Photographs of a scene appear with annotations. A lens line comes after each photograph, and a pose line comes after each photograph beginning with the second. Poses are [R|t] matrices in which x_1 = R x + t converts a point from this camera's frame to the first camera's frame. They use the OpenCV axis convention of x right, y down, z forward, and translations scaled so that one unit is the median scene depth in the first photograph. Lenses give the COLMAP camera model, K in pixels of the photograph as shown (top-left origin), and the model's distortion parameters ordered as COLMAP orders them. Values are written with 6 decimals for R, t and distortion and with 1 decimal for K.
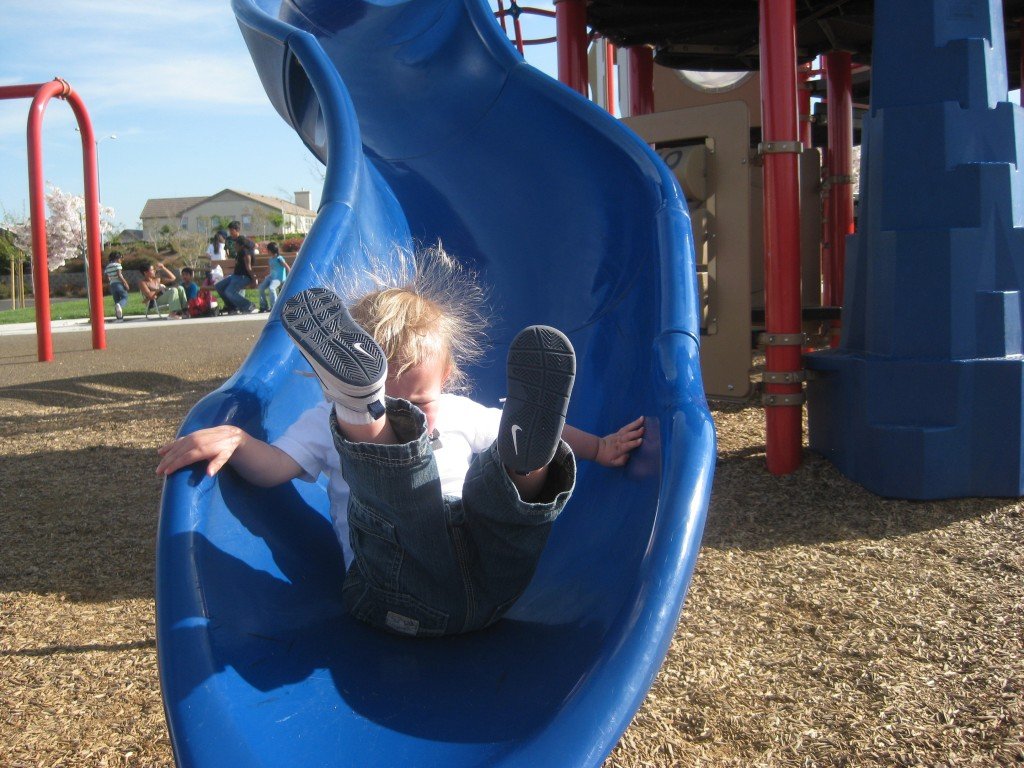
lens RADIAL K [[1137.9, 0, 499.8], [0, 1137.9, 385.4], [0, 0, 1]] dist [-0.181309, 0.131840]
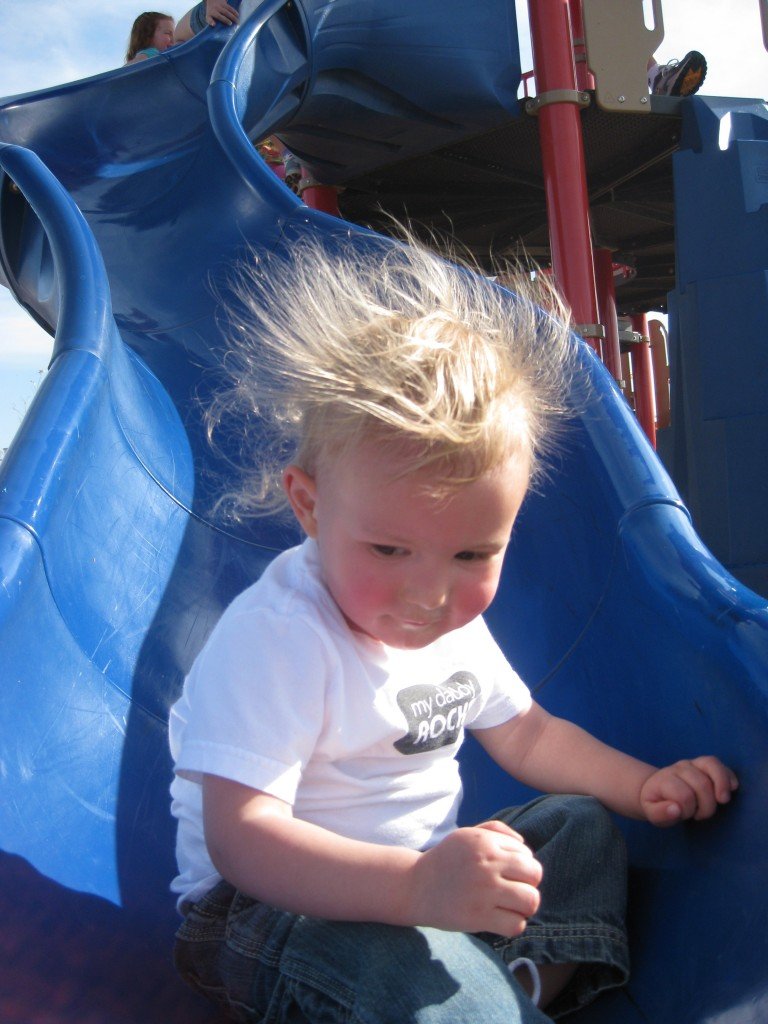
lens RADIAL K [[1136.4, 0, 371.7], [0, 1136.4, 500.6], [0, 0, 1]] dist [-0.177863, 0.120263]
pose [[0.989575, -0.043347, 0.137339, -0.023997], [0.058800, 0.992131, -0.110535, 0.003012], [-0.131467, 0.117458, 0.984337, 0.119692]]
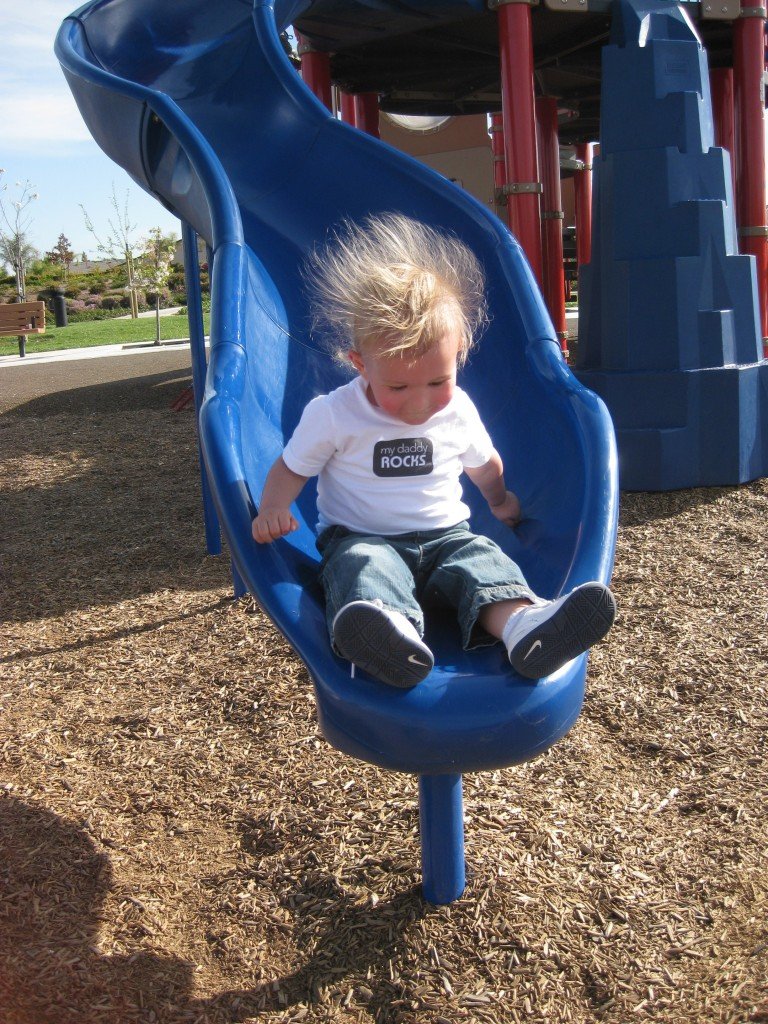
lens RADIAL K [[1137.9, 0, 384.0], [0, 1137.9, 512.0], [0, 0, 1]] dist [-0.181309, 0.131840]
pose [[0.980803, -0.060799, 0.185283, -0.078747], [0.046797, 0.995773, 0.079033, 0.010846], [-0.189305, -0.068845, 0.979502, -0.068150]]
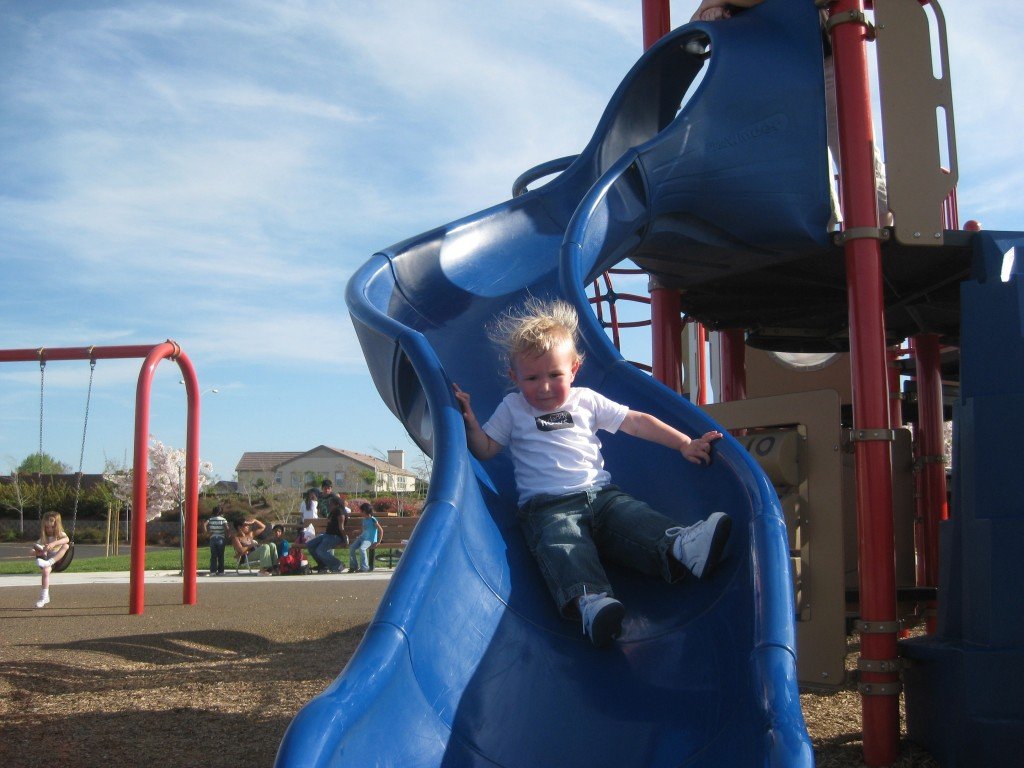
lens RADIAL K [[1136.4, 0, 511.8], [0, 1136.4, 379.3], [0, 0, 1]] dist [-0.177863, 0.120263]
pose [[0.997402, 0.016307, -0.070165, -0.003174], [-0.032235, 0.972108, -0.232307, -0.011220], [0.064420, 0.233966, 0.970108, -0.011031]]
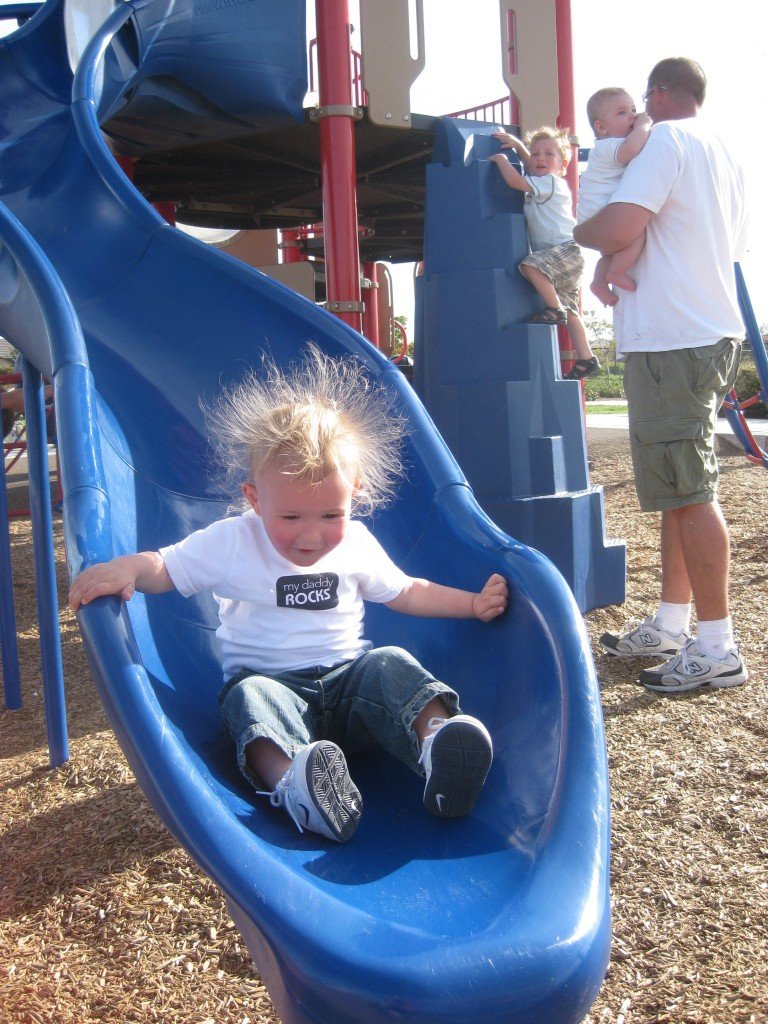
lens RADIAL K [[1138.9, 0, 381.1], [0, 1138.9, 501.2], [0, 0, 1]] dist [-0.184012, 0.152242]
pose [[0.918749, -0.038415, 0.392970, -0.102812], [0.049687, 0.998593, -0.018550, -0.003888], [-0.391704, 0.036568, 0.919364, -0.002215]]
